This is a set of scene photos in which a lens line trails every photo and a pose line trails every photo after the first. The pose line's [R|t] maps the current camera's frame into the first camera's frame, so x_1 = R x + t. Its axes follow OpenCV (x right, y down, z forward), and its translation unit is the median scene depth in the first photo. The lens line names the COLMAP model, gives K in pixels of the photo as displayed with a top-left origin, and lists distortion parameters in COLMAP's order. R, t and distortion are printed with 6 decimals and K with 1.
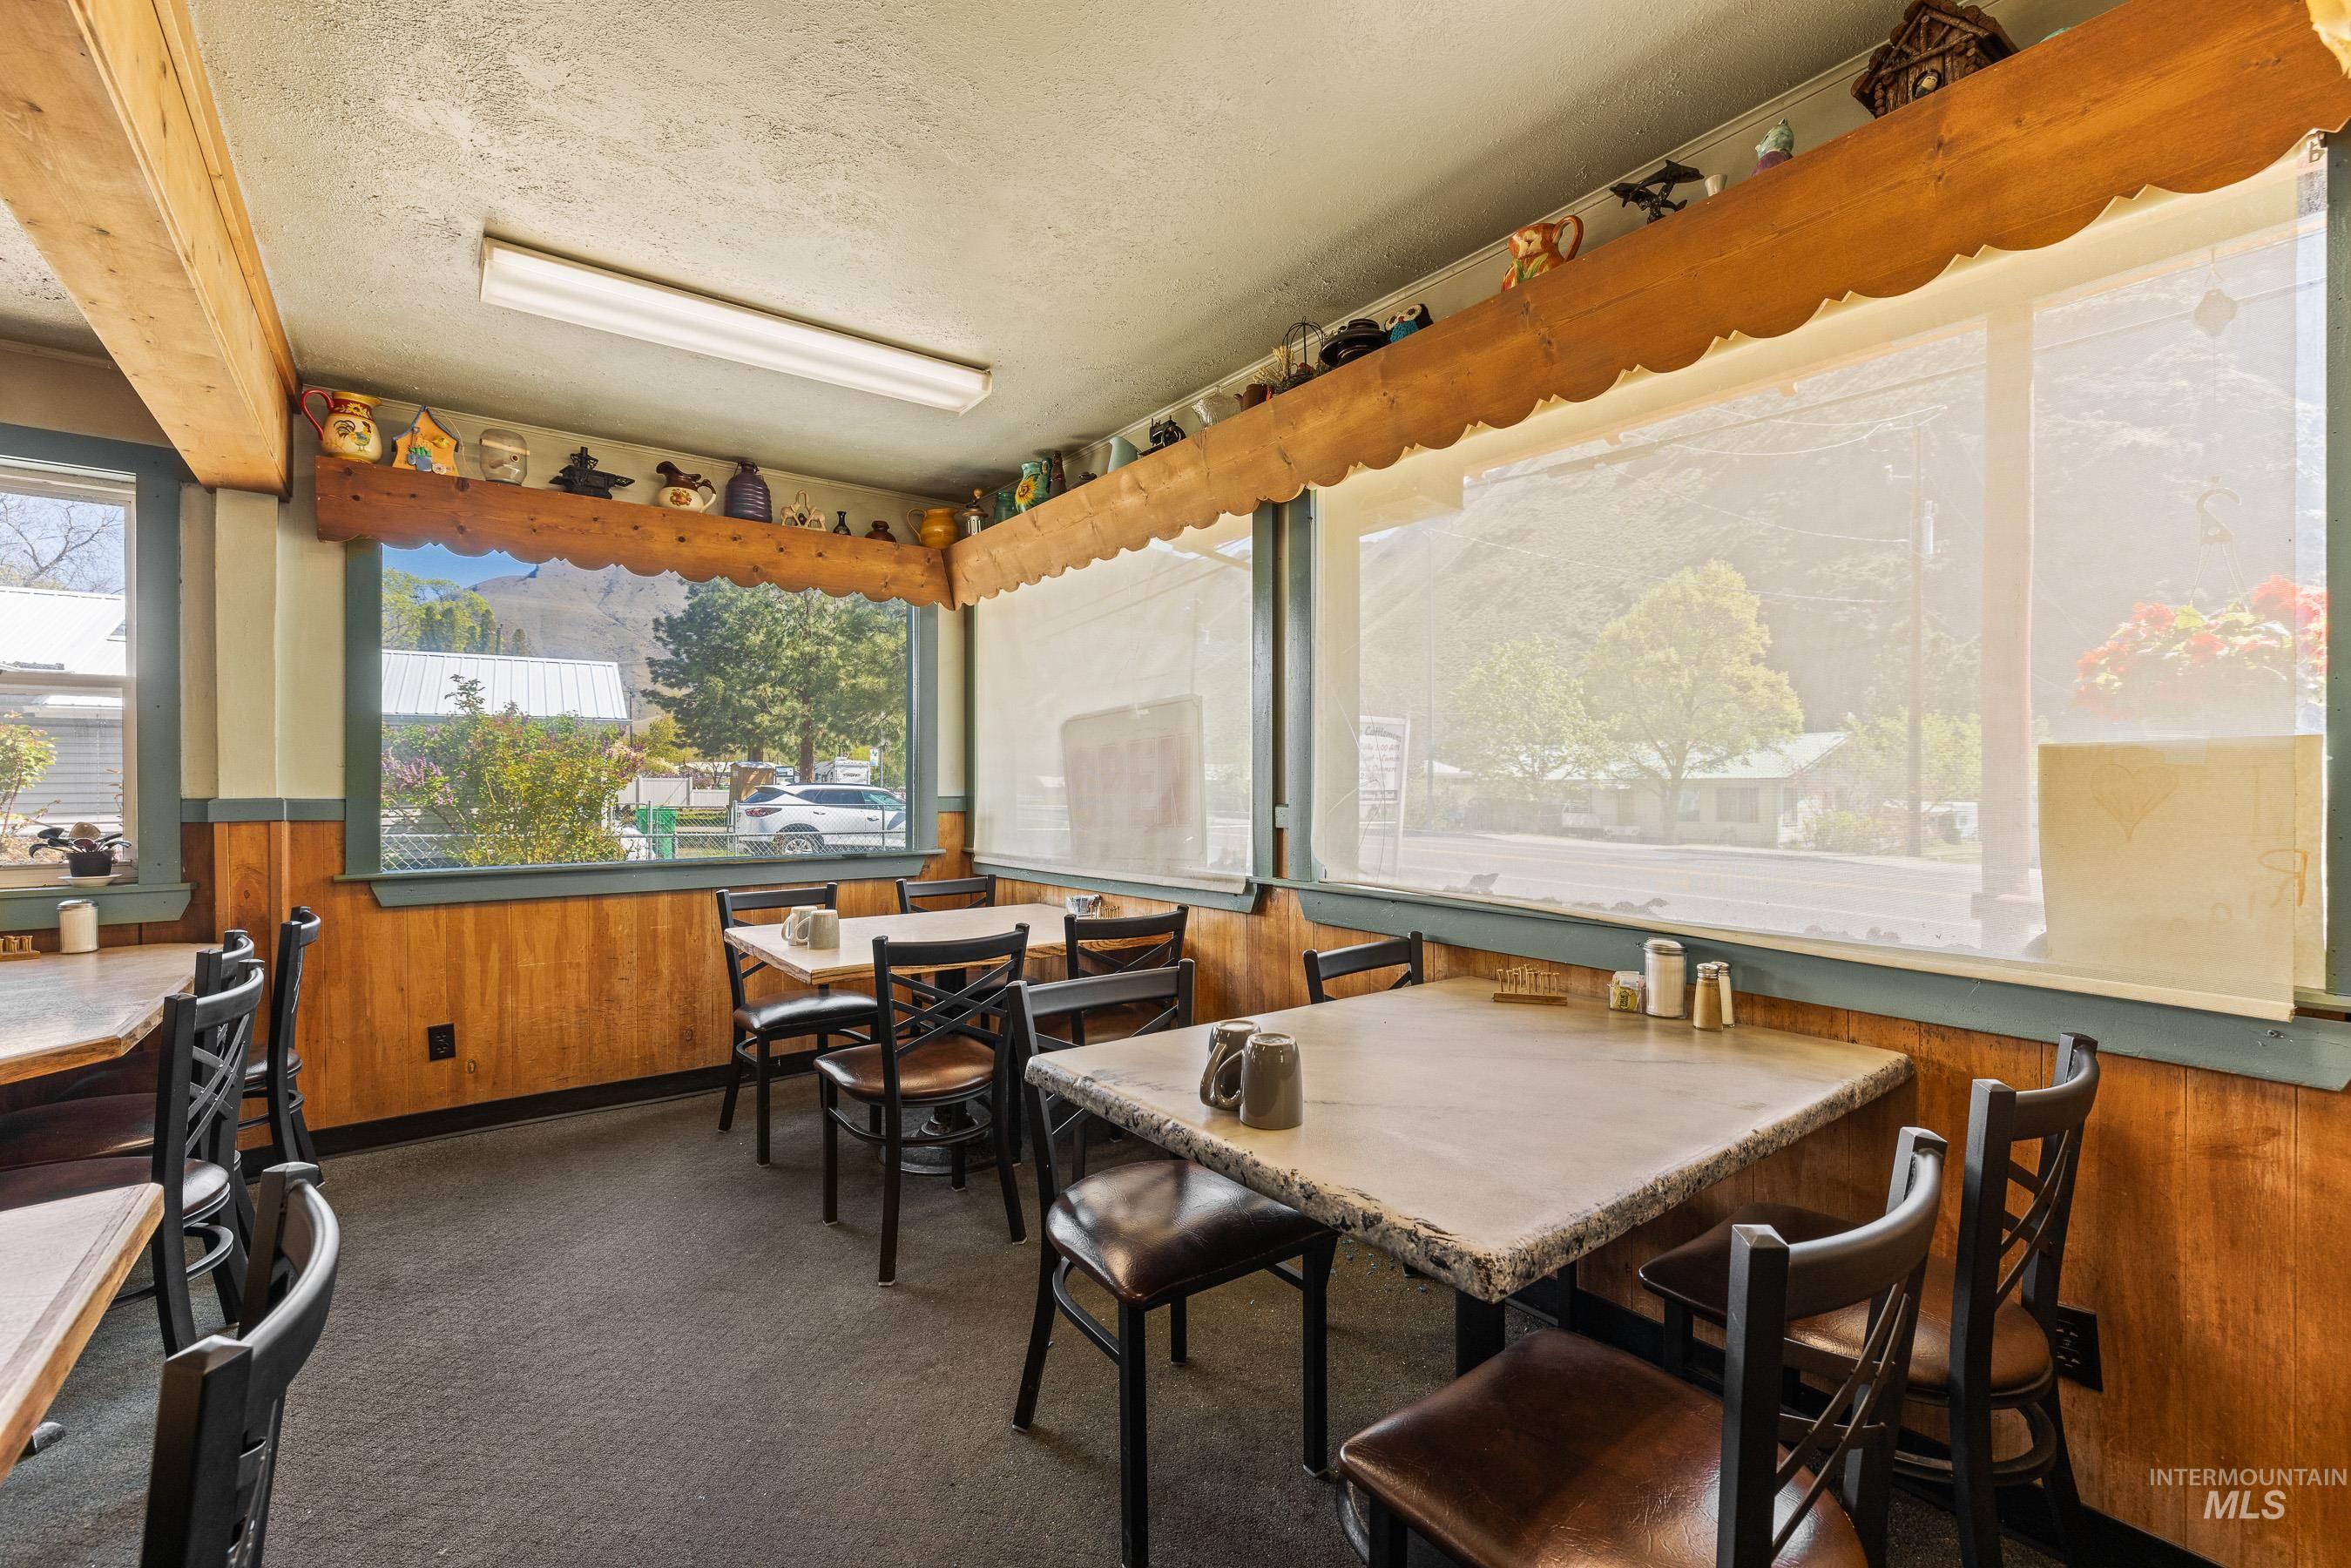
lens RADIAL K [[1004.3, 0, 1174.8], [0, 1004.3, 787.8], [0, 0, 1]] dist [0.000654, 0.000257]
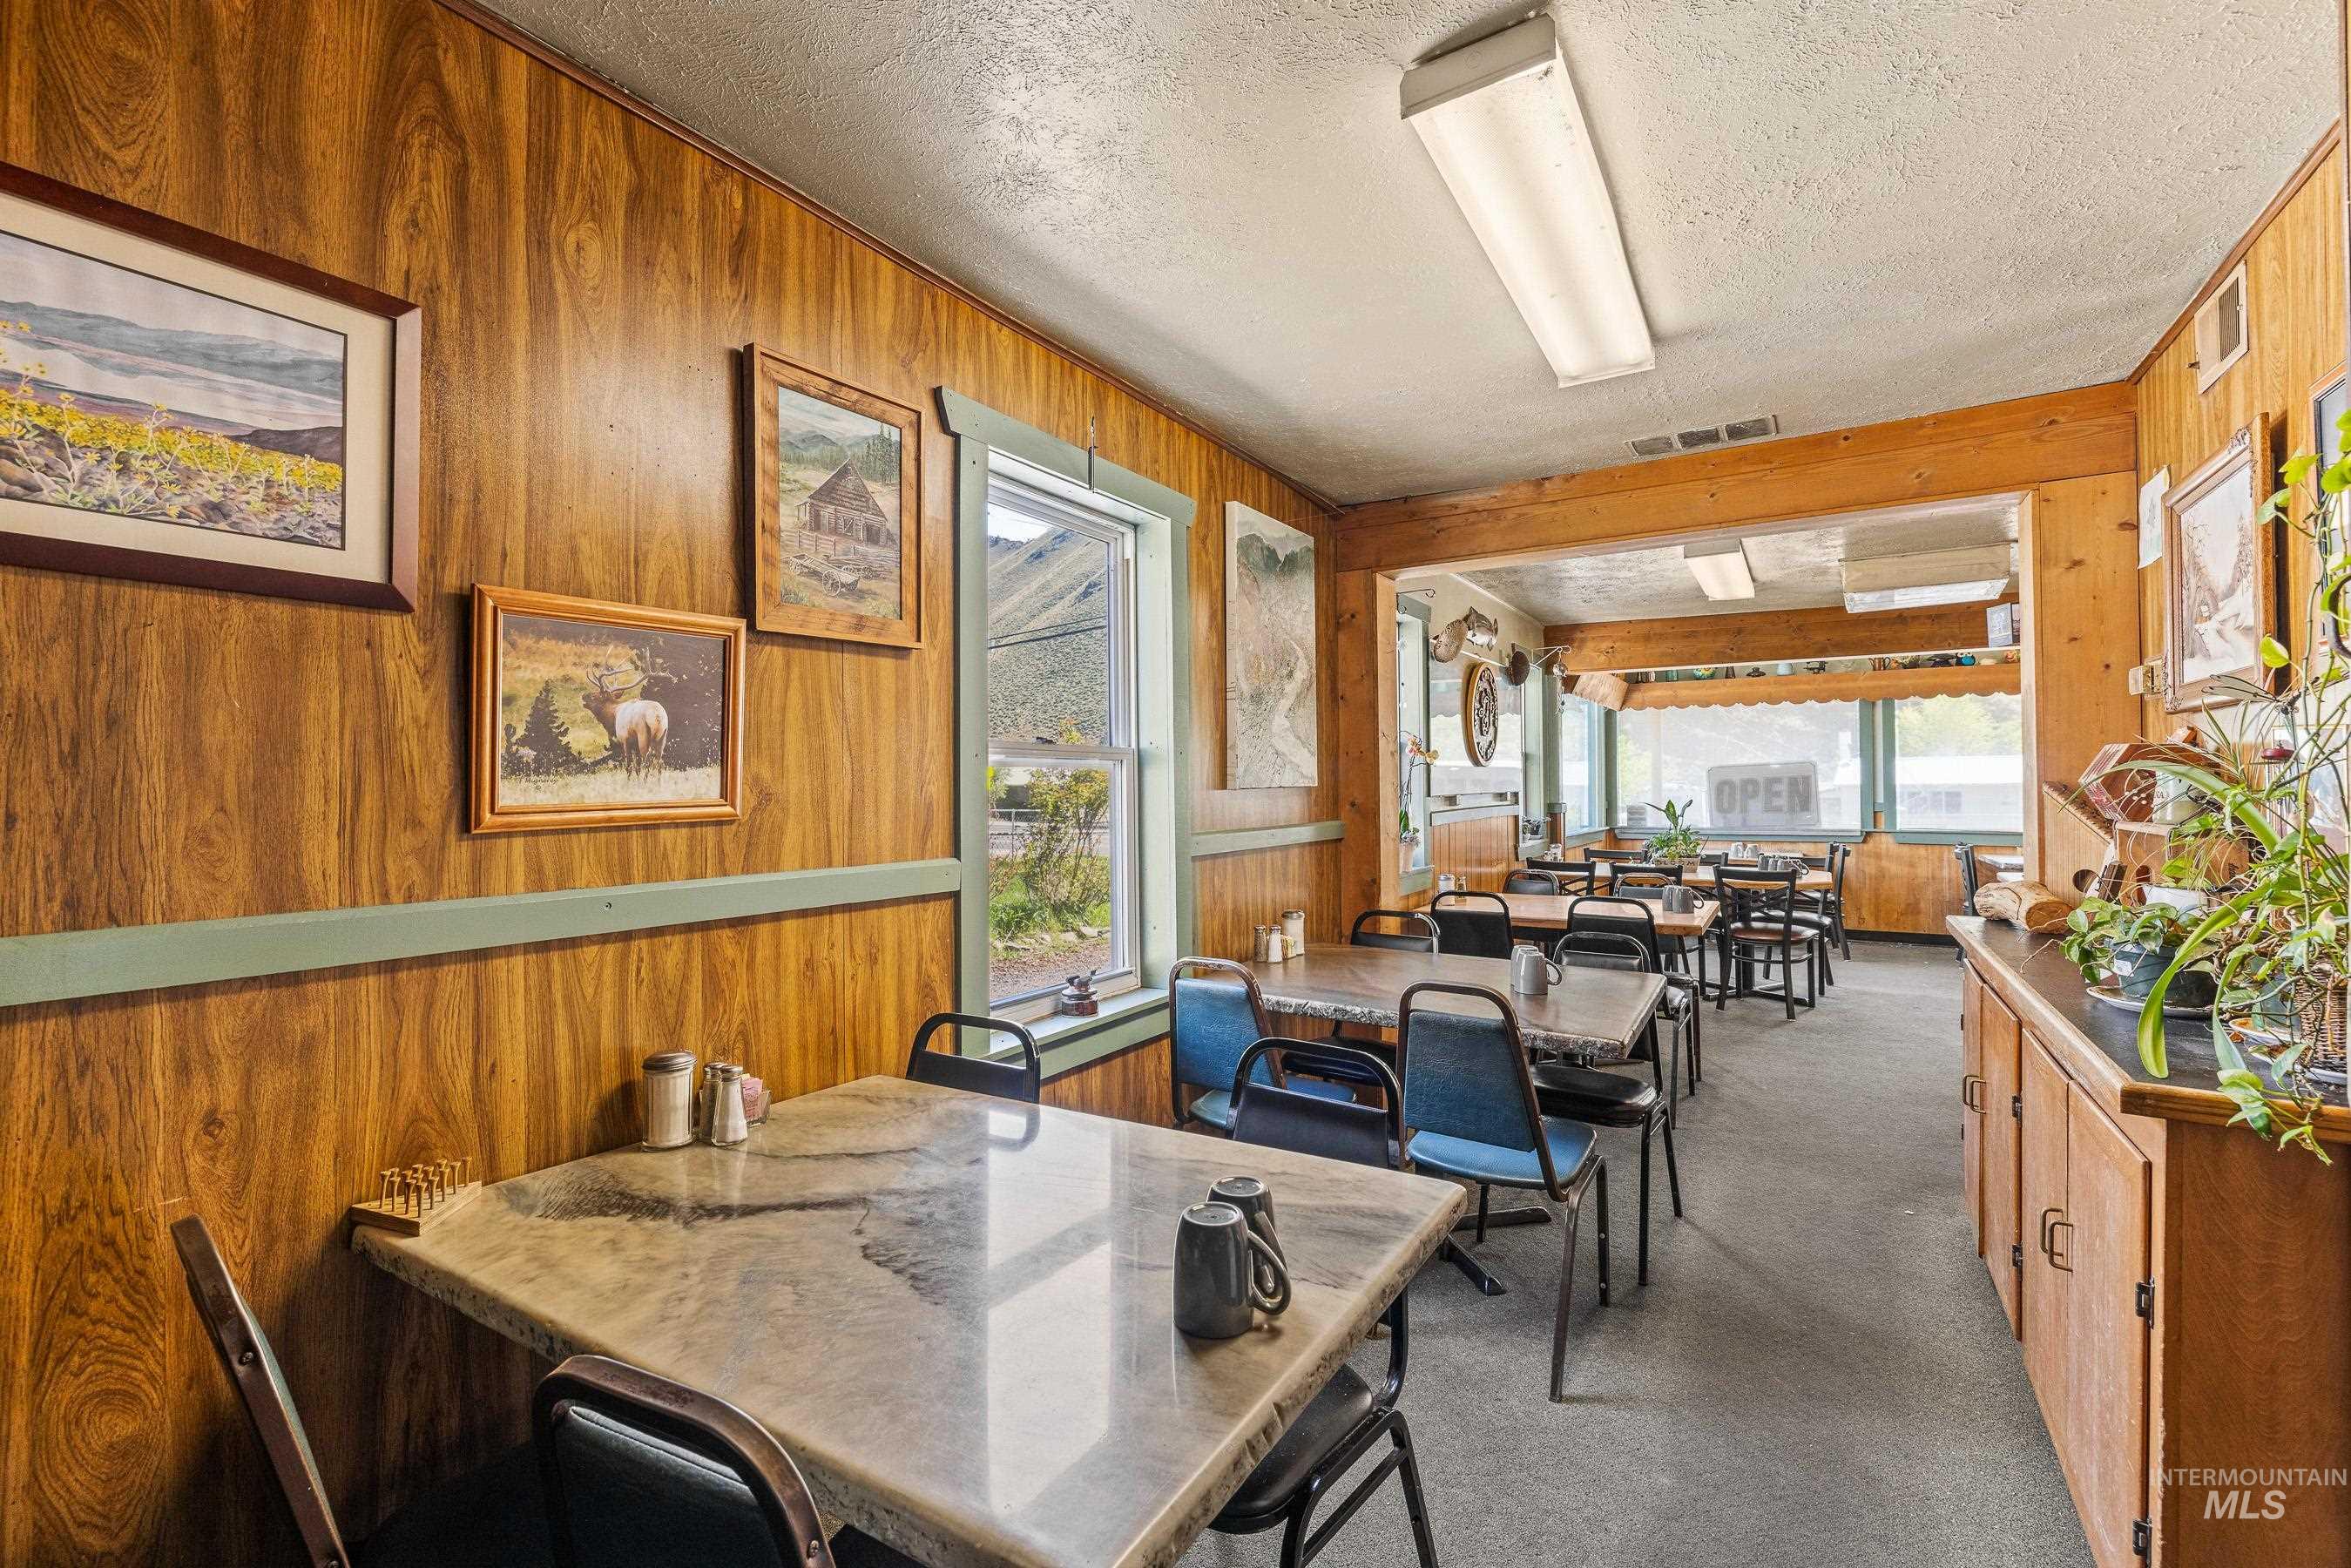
lens RADIAL K [[1004.3, 0, 1179.7], [0, 1004.3, 778.5], [0, 0, 1]] dist [0.000654, 0.000257]
pose [[0.936456, -0.001681, 0.350781, -2.149017], [0.004020, 0.999974, -0.005941, -0.033853], [-0.350762, 0.006973, 0.936439, -0.755848]]
